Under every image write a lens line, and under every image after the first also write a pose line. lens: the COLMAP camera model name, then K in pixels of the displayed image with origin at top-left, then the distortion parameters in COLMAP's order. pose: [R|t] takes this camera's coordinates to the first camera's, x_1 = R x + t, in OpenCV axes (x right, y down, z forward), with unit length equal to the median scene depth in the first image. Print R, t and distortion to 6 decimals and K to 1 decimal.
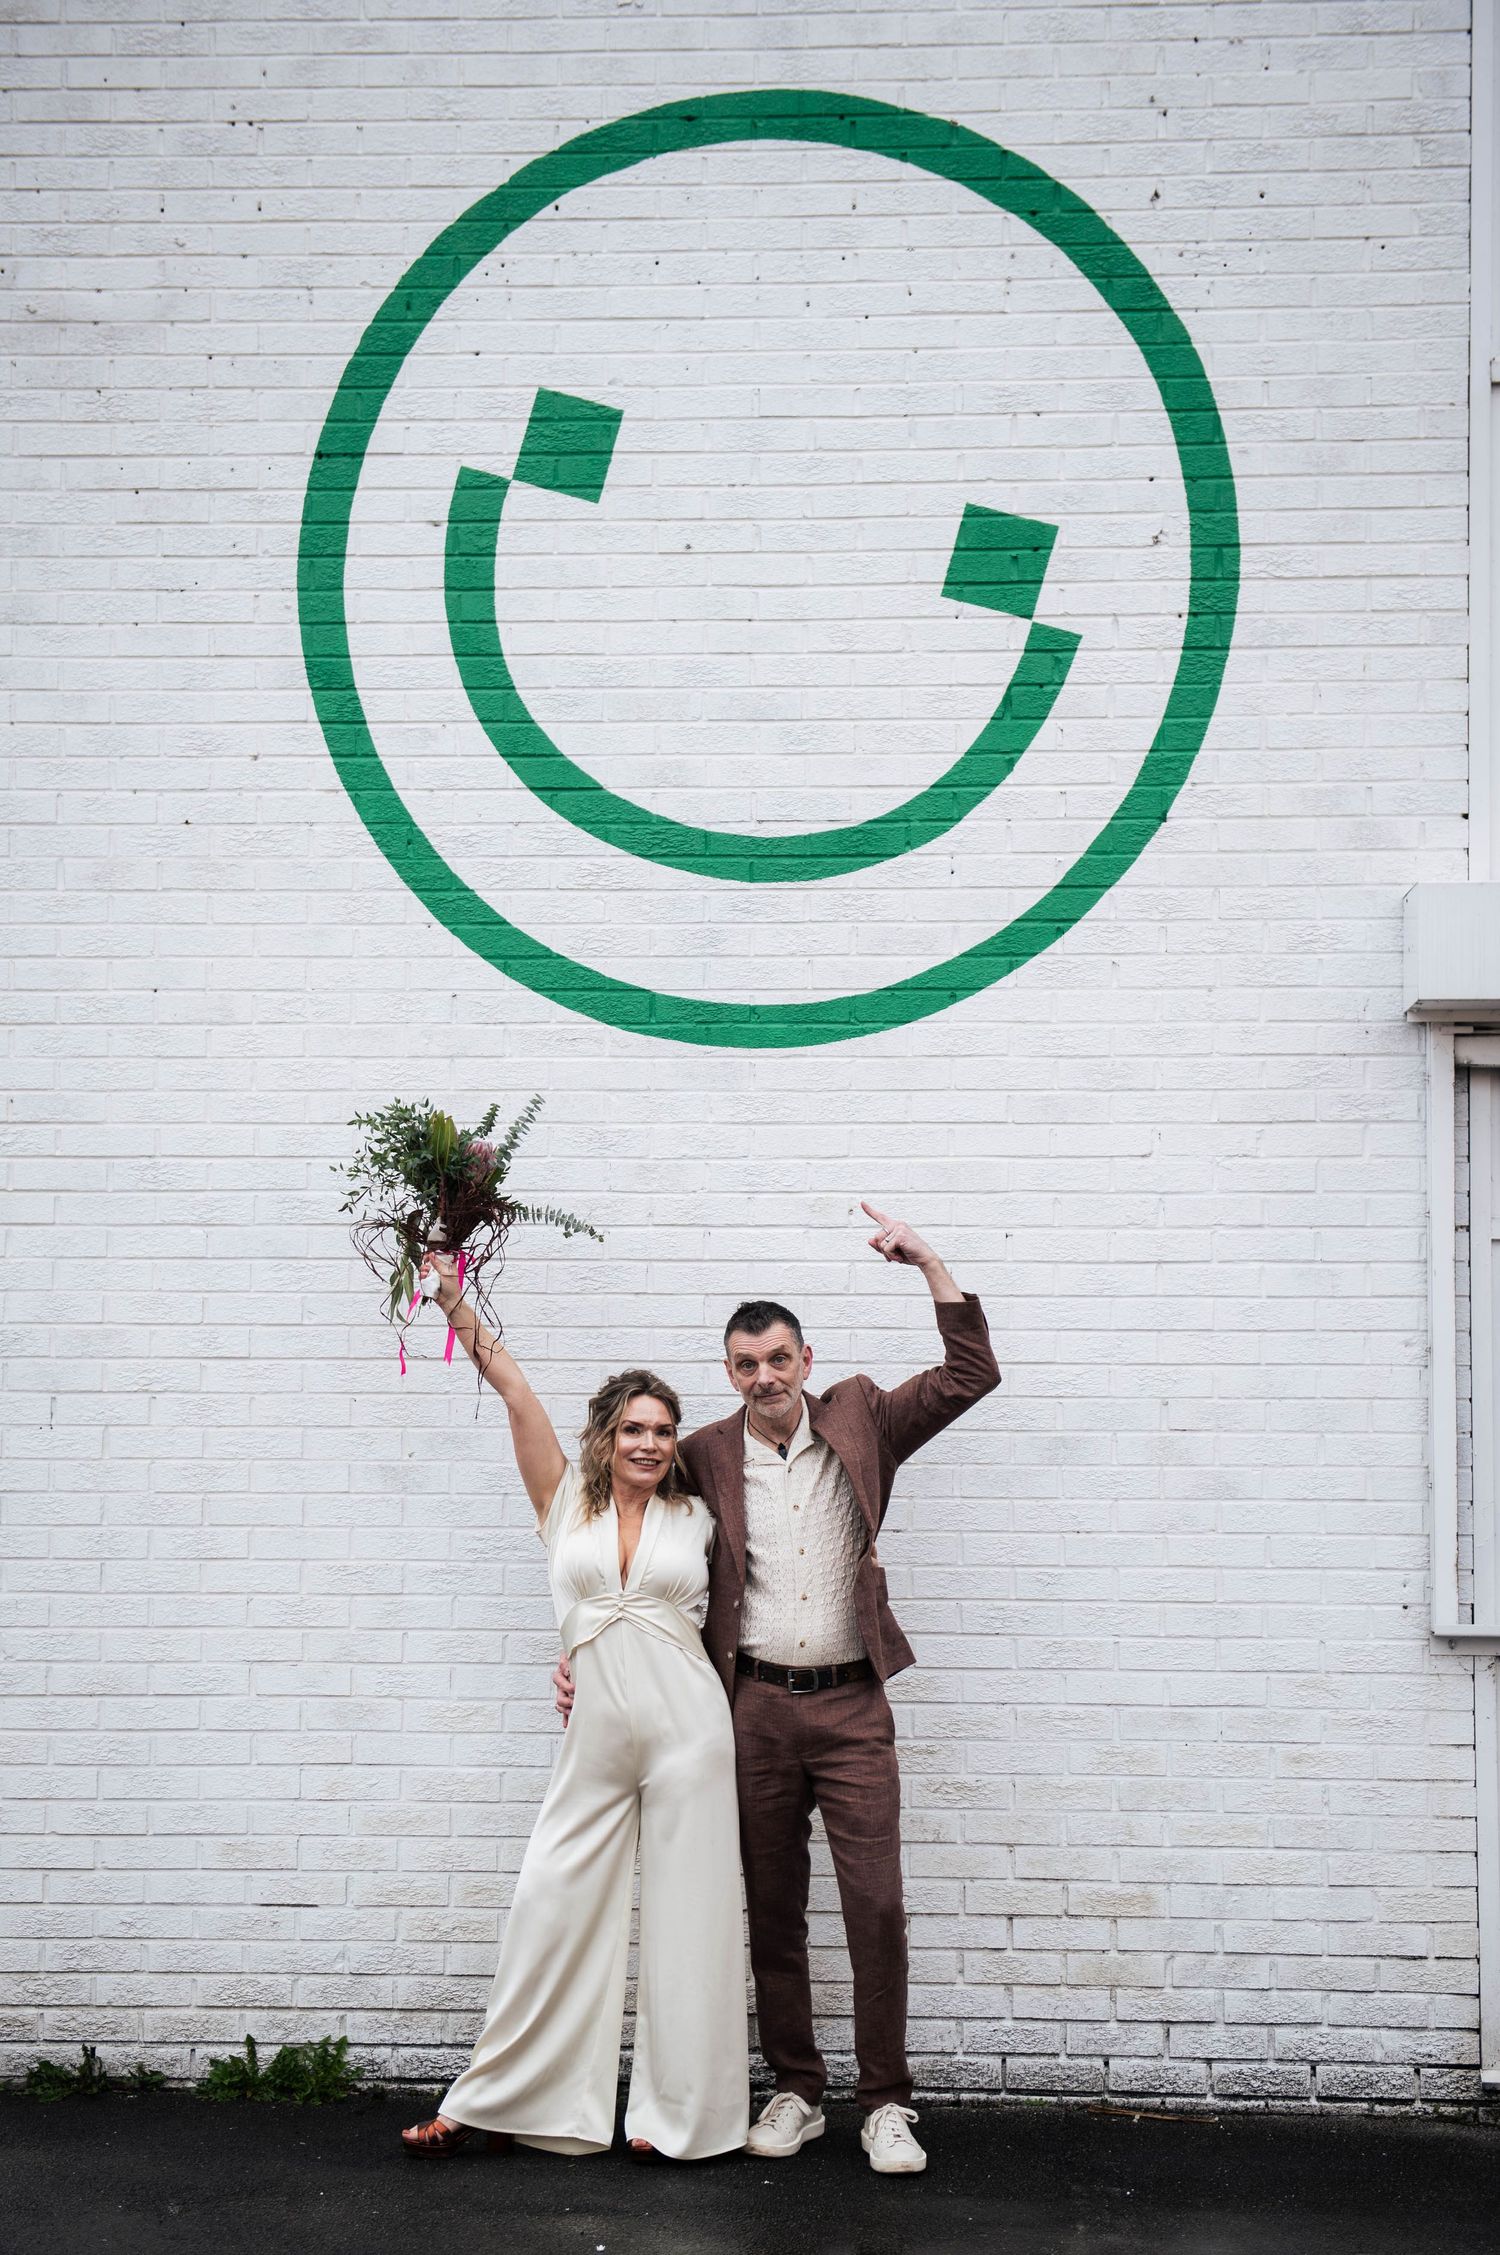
lens RADIAL K [[3743.2, 0, 775.8], [0, 3743.2, 1170.1], [0, 0, 1]] dist [0.077144, 0.000000]
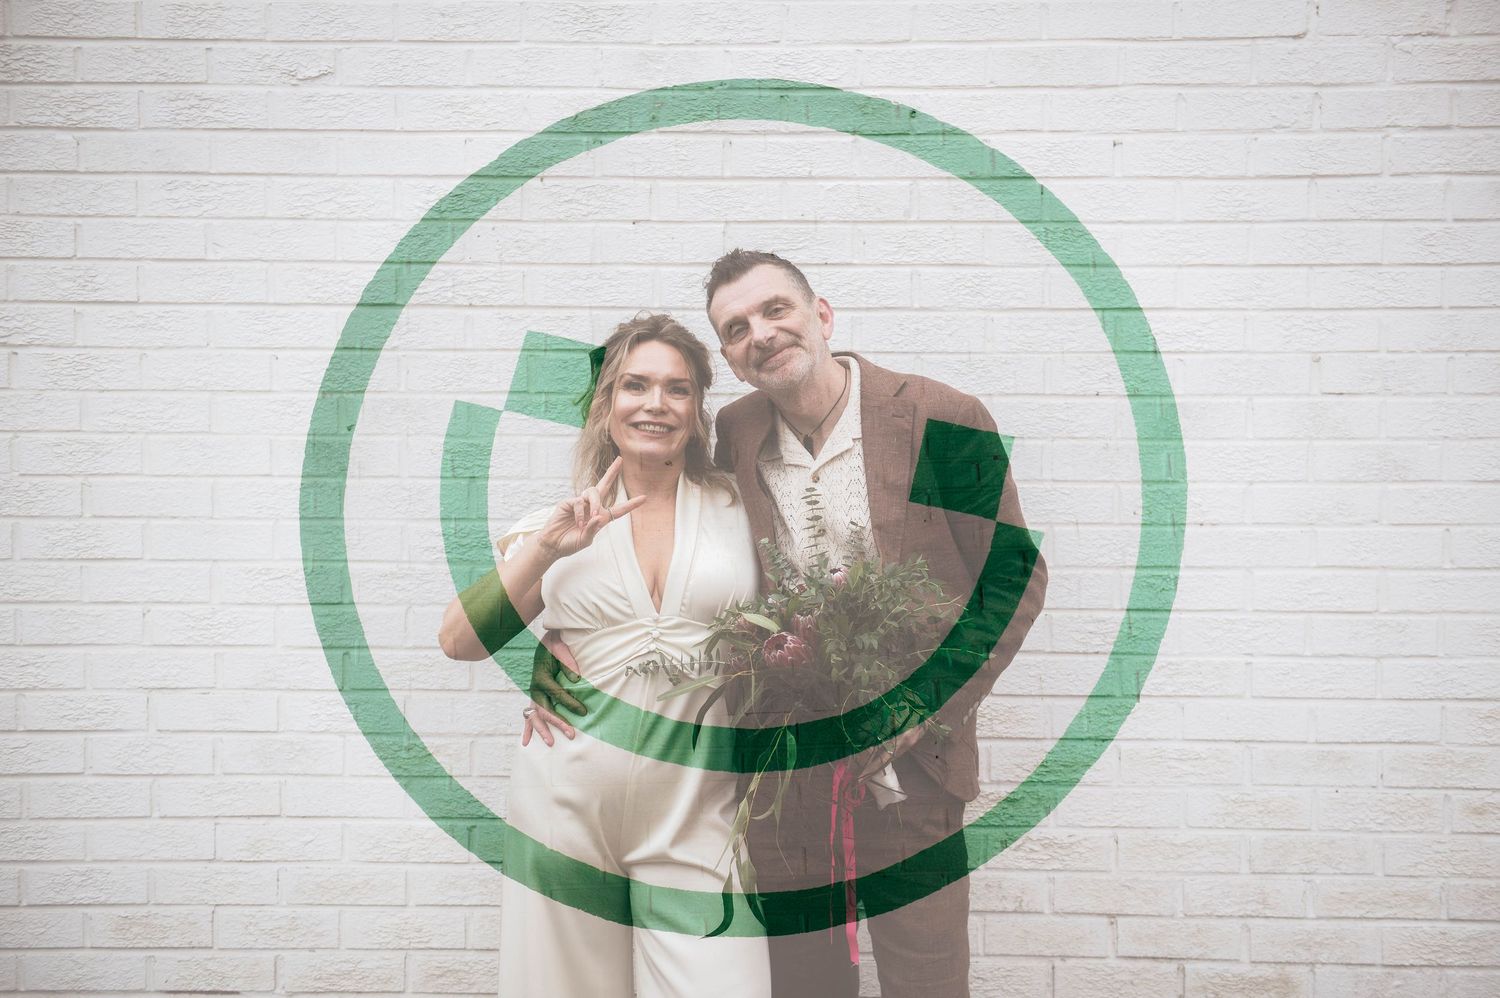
lens RADIAL K [[2316.6, 0, 766.1], [0, 2316.6, 545.8], [0, 0, 1]] dist [0.116754, 0.000000]
pose [[0.999794, -0.001689, 0.020245, -0.020406], [-0.000361, 0.994905, 0.100818, 0.051839], [-0.020312, -0.100804, 0.994699, 0.515134]]
